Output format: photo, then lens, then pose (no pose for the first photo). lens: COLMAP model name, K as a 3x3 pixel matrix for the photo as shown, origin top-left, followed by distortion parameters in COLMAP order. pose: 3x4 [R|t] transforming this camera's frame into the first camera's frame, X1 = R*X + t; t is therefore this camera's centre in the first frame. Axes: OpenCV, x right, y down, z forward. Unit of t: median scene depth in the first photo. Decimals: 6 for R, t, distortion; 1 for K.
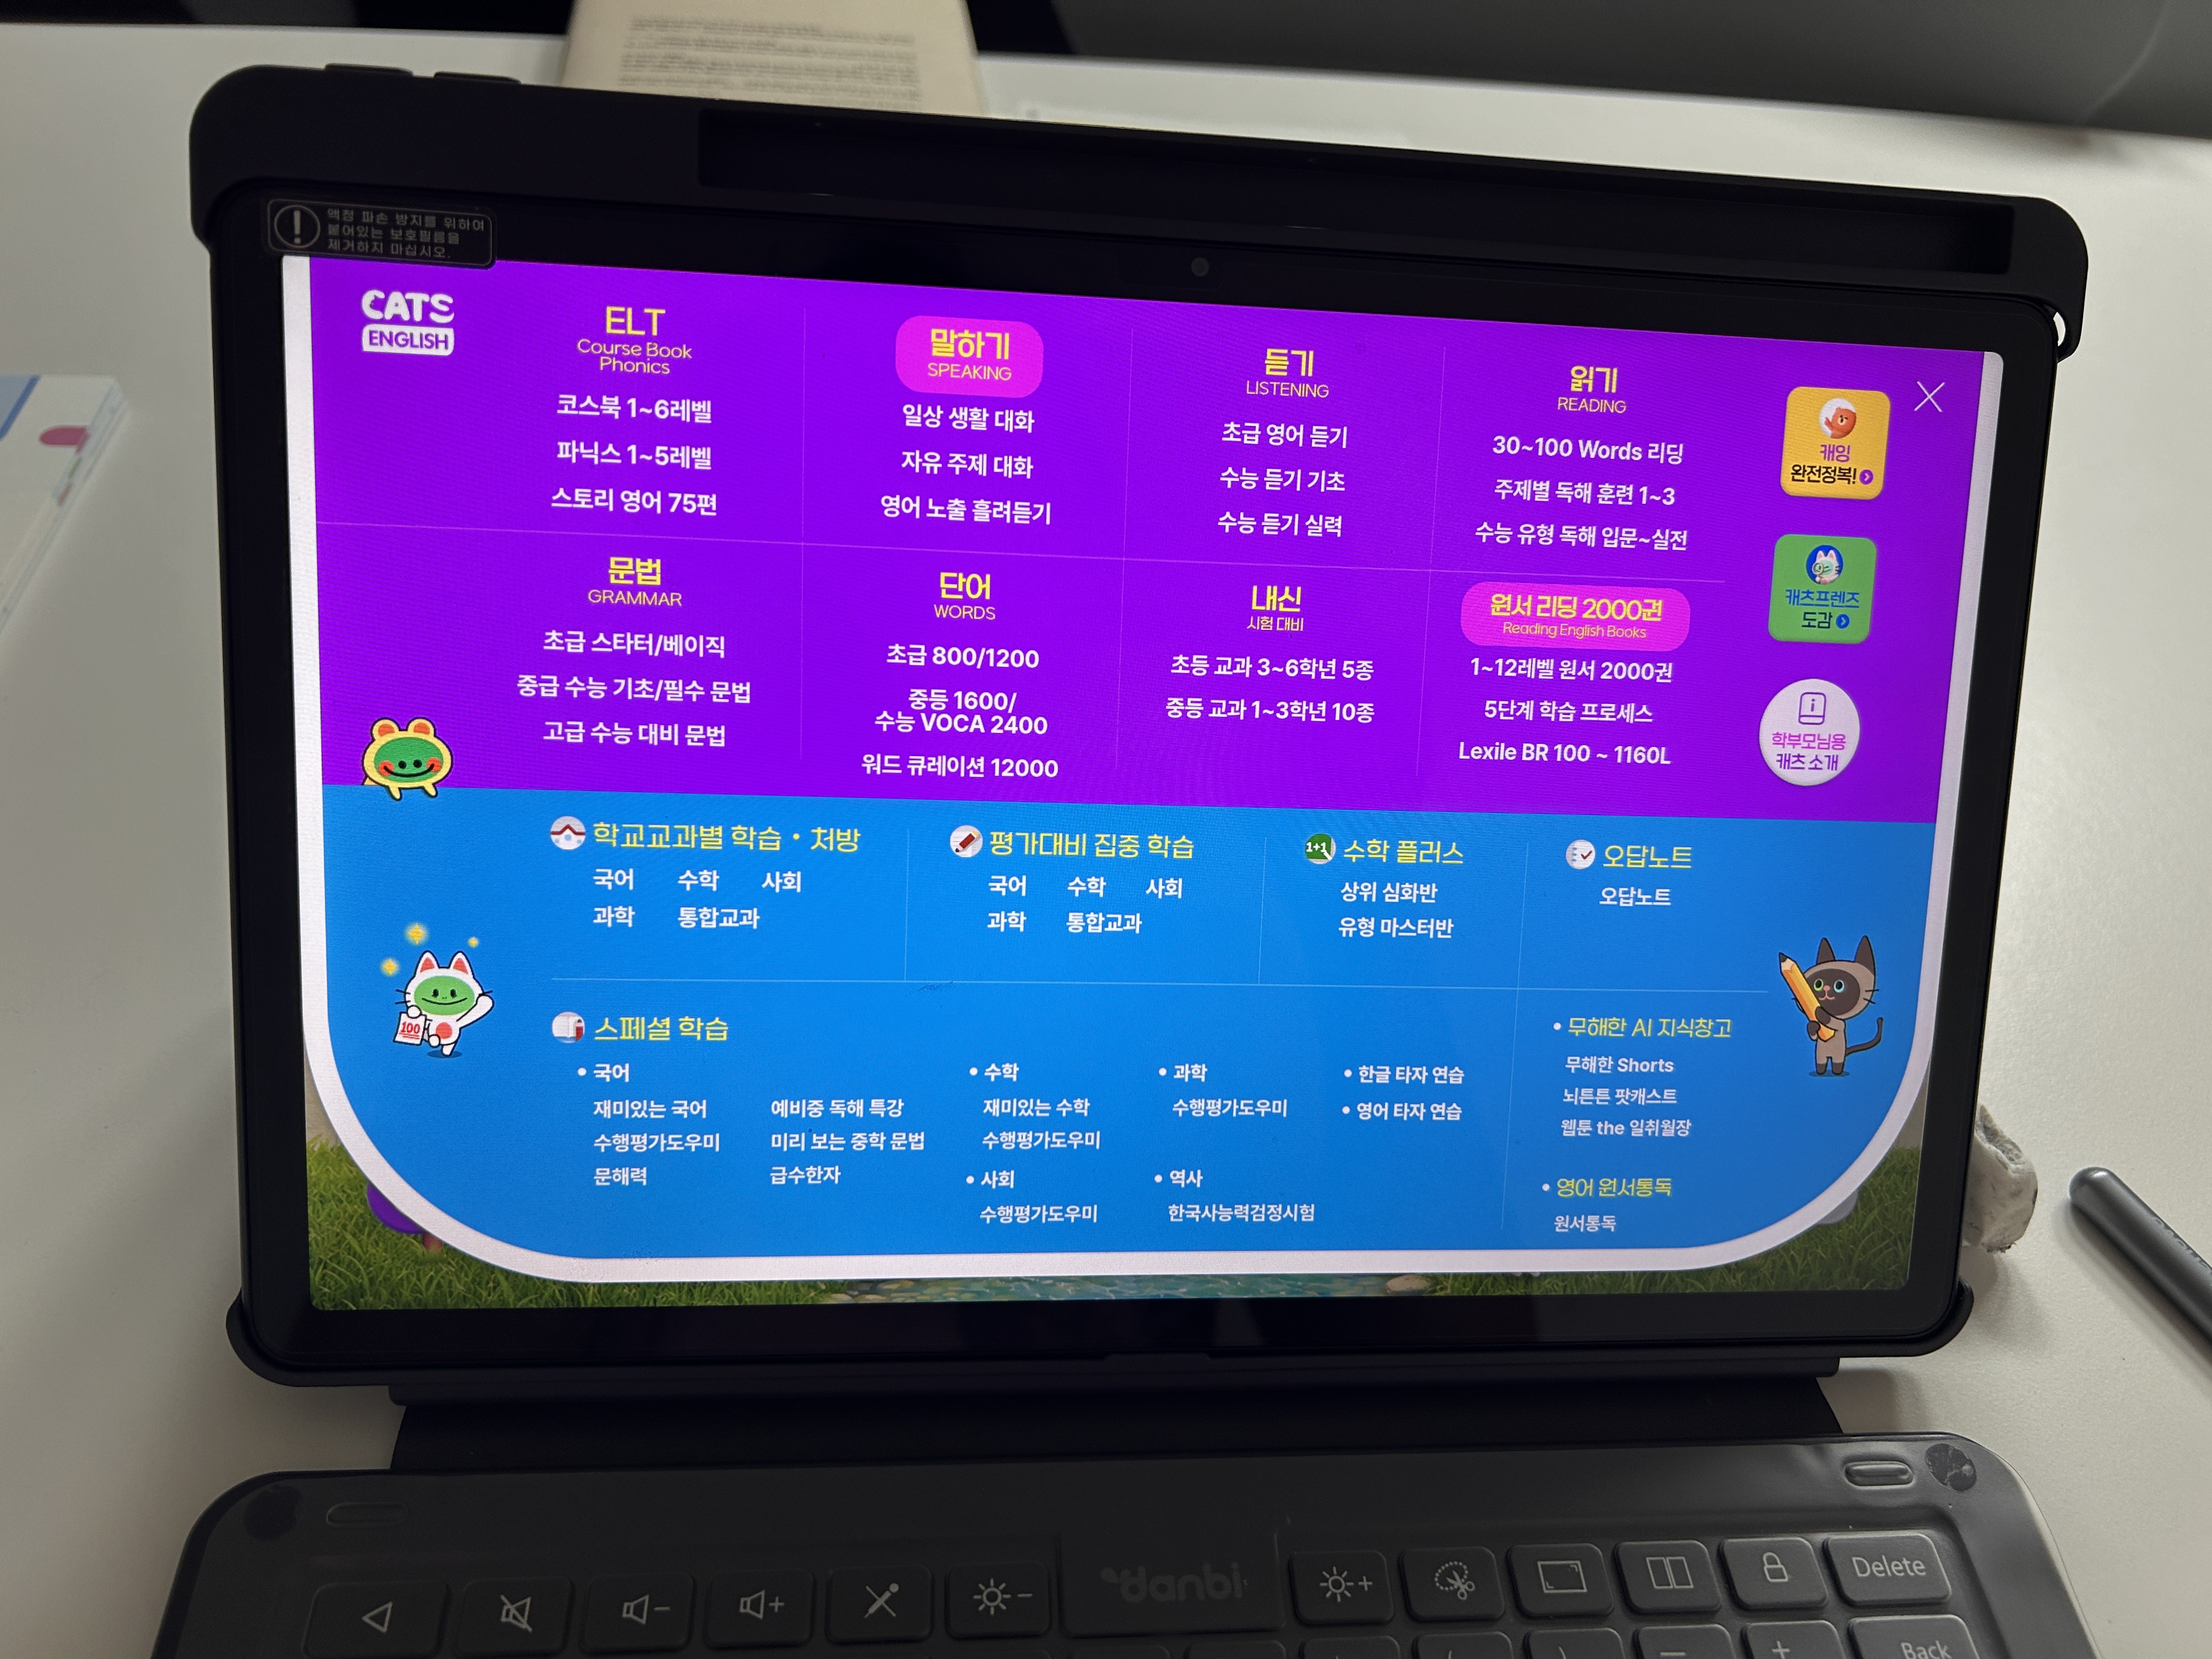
lens RADIAL K [[1777.4, 0, 1127.0], [0, 1777.4, 826.2], [0, 0, 1]] dist [-0.018117, -0.011960]
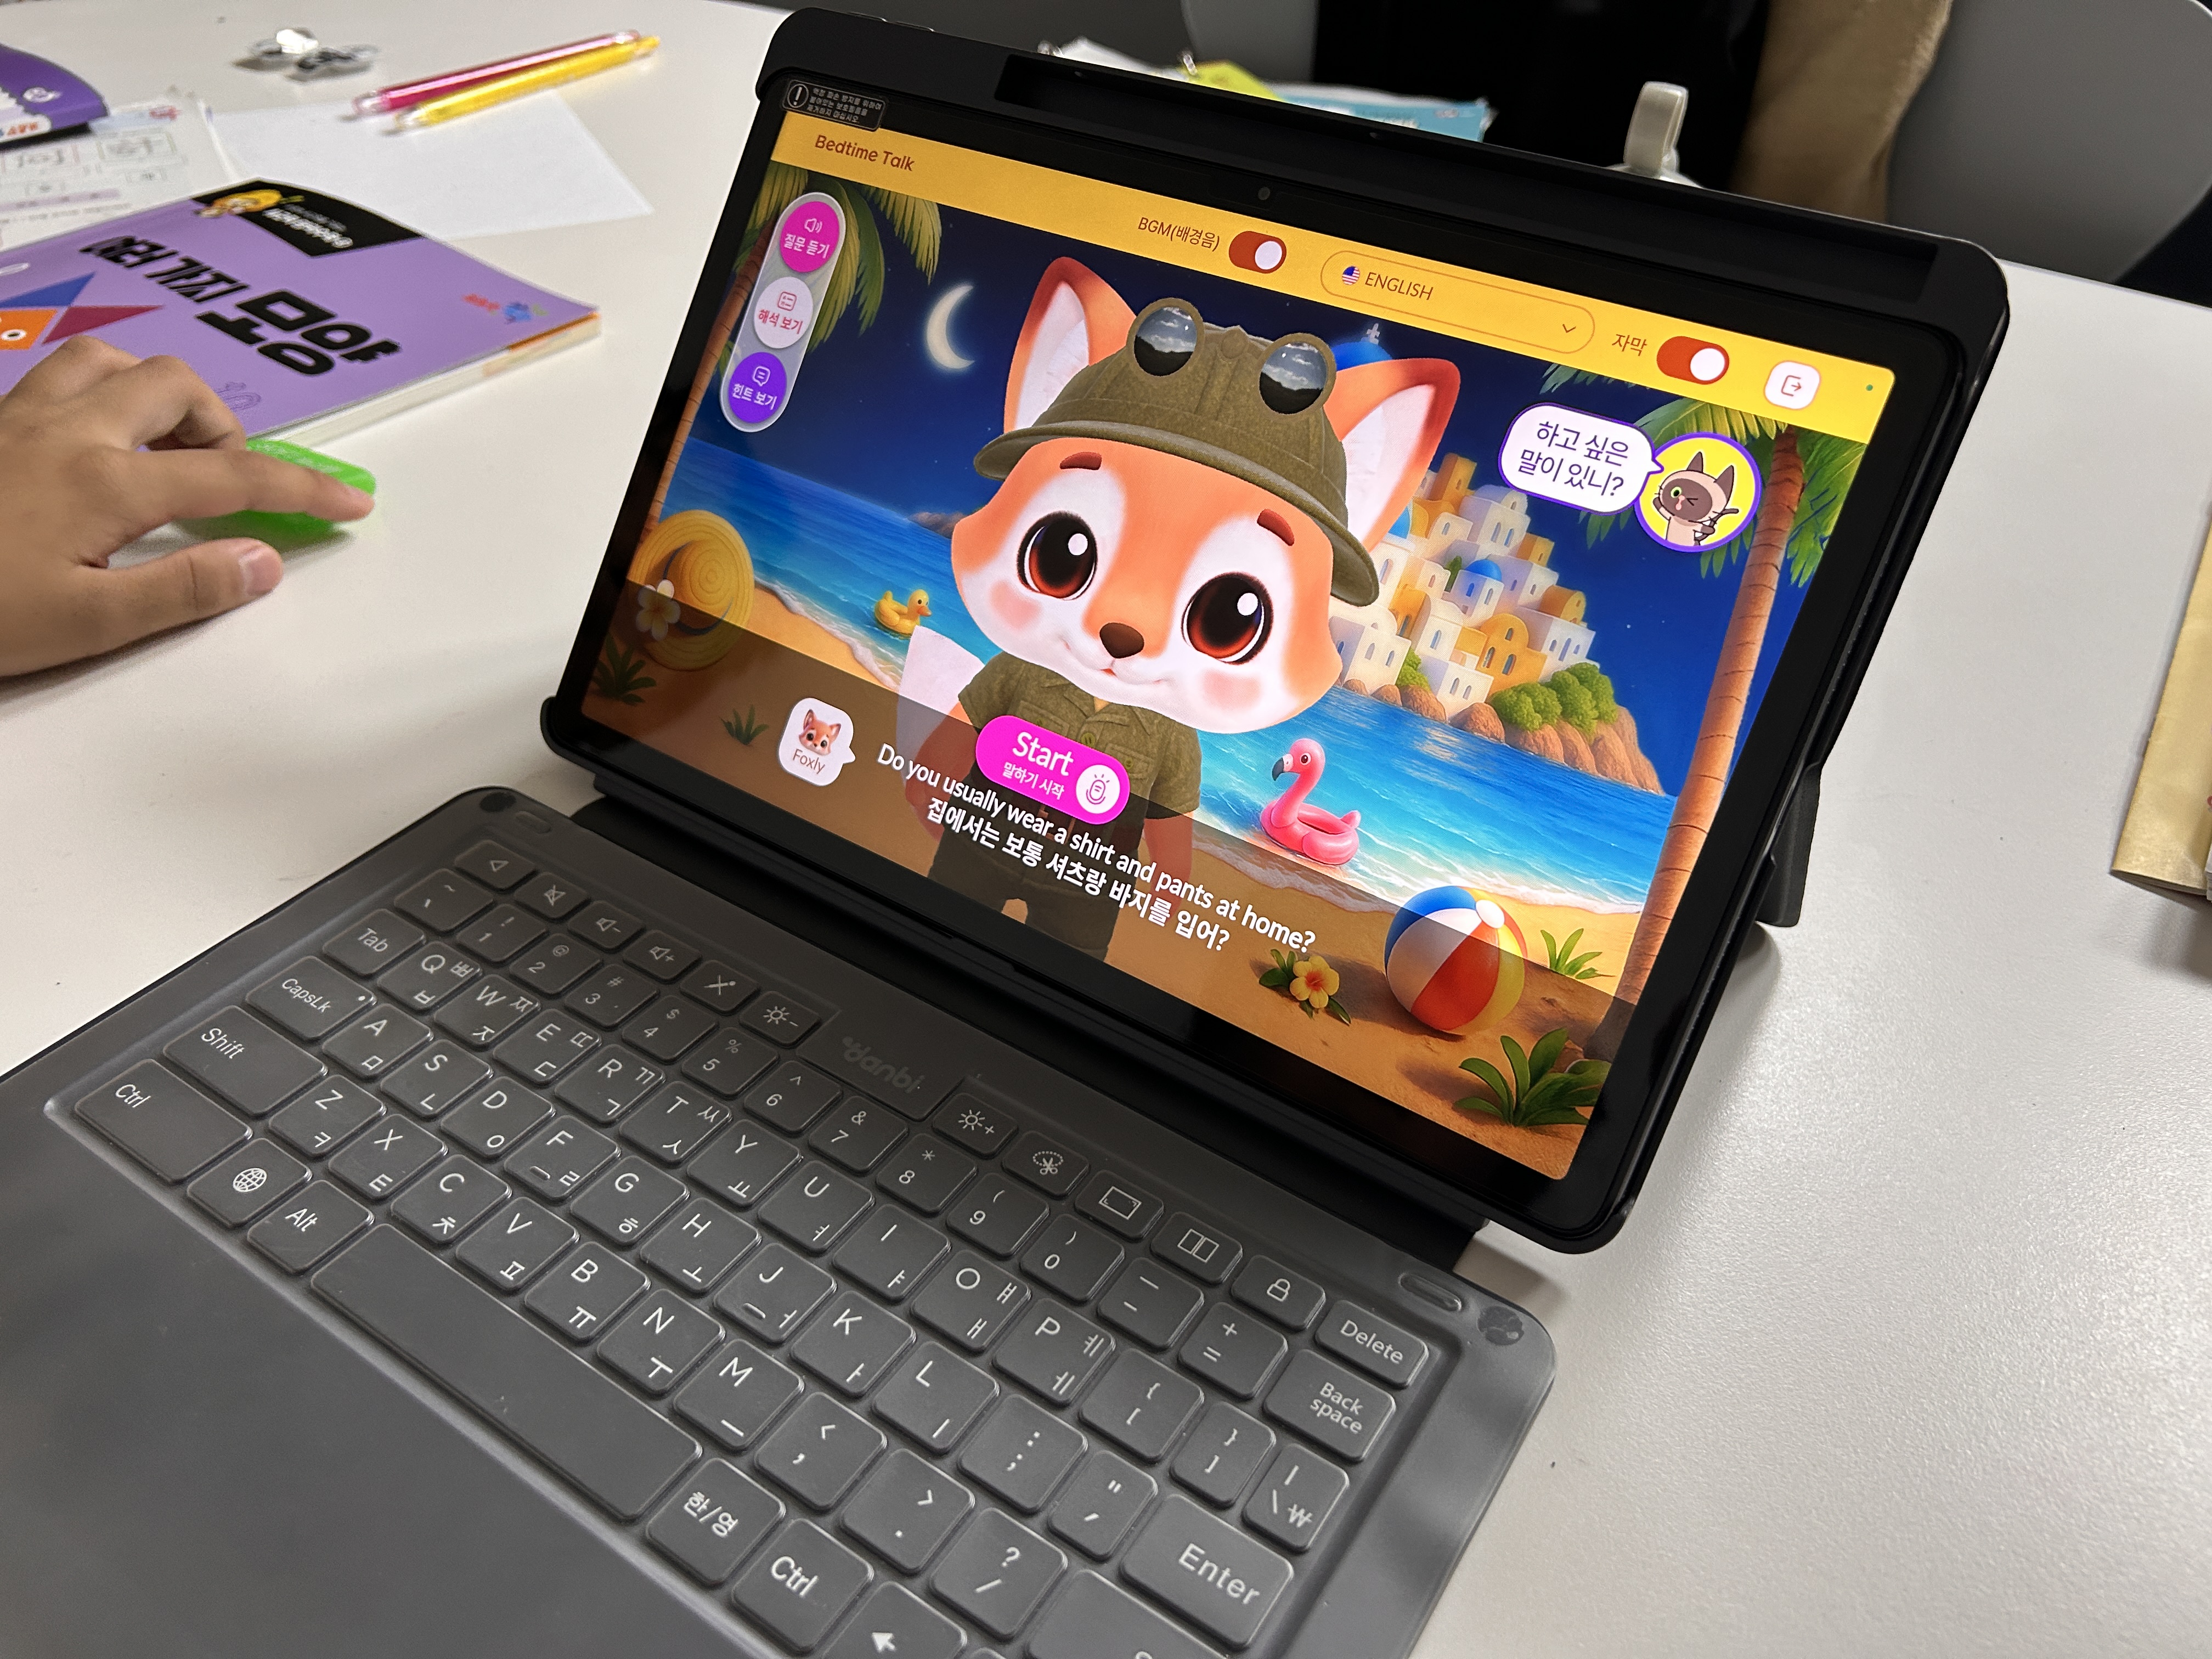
lens RADIAL K [[1777.4, 0, 1119.9], [0, 1777.4, 825.9], [0, 0, 1]] dist [-0.018117, -0.011960]
pose [[0.776421, 0.305434, -0.551253, 0.822184], [-0.387226, 0.921323, -0.034914, 0.220327], [0.497218, 0.240568, 0.833607, -0.088961]]
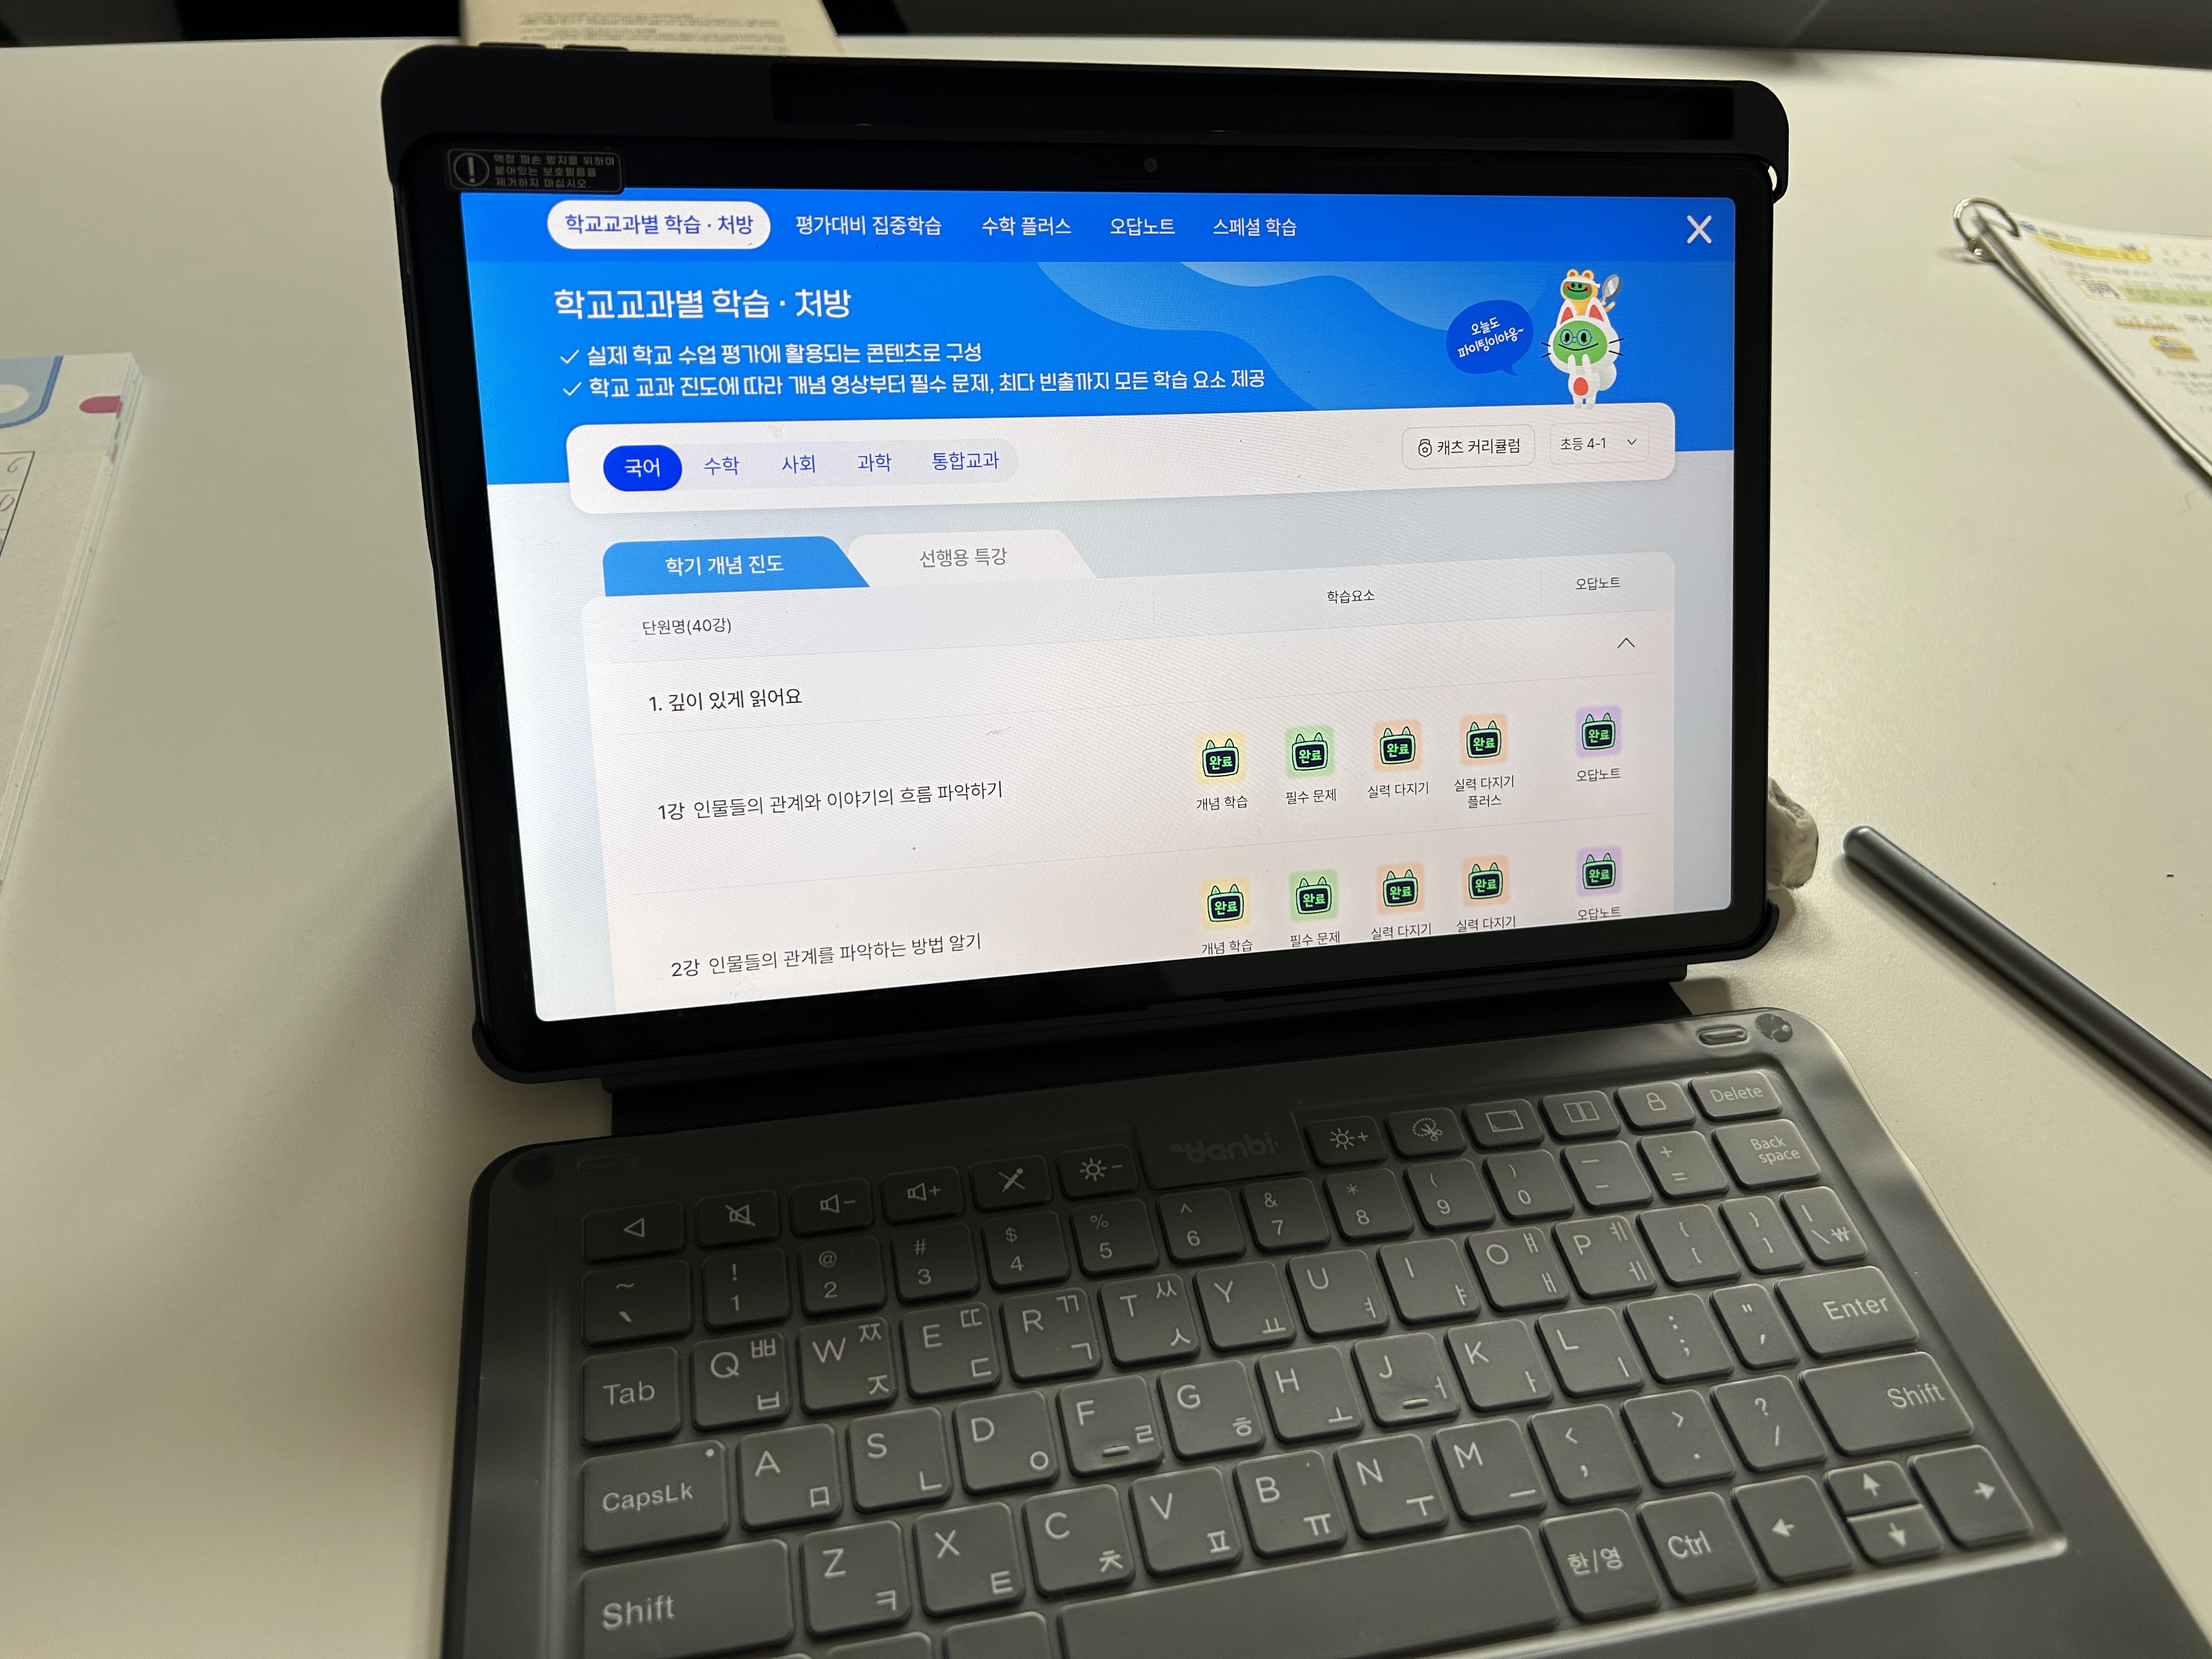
lens RADIAL K [[1777.4, 0, 1121.3], [0, 1777.4, 822.4], [0, 0, 1]] dist [-0.018117, -0.011960]
pose [[0.990358, -0.096278, 0.099611, -0.151624], [0.095487, 0.995350, 0.012687, 0.149446], [-0.100369, -0.003054, 0.994946, -0.307050]]
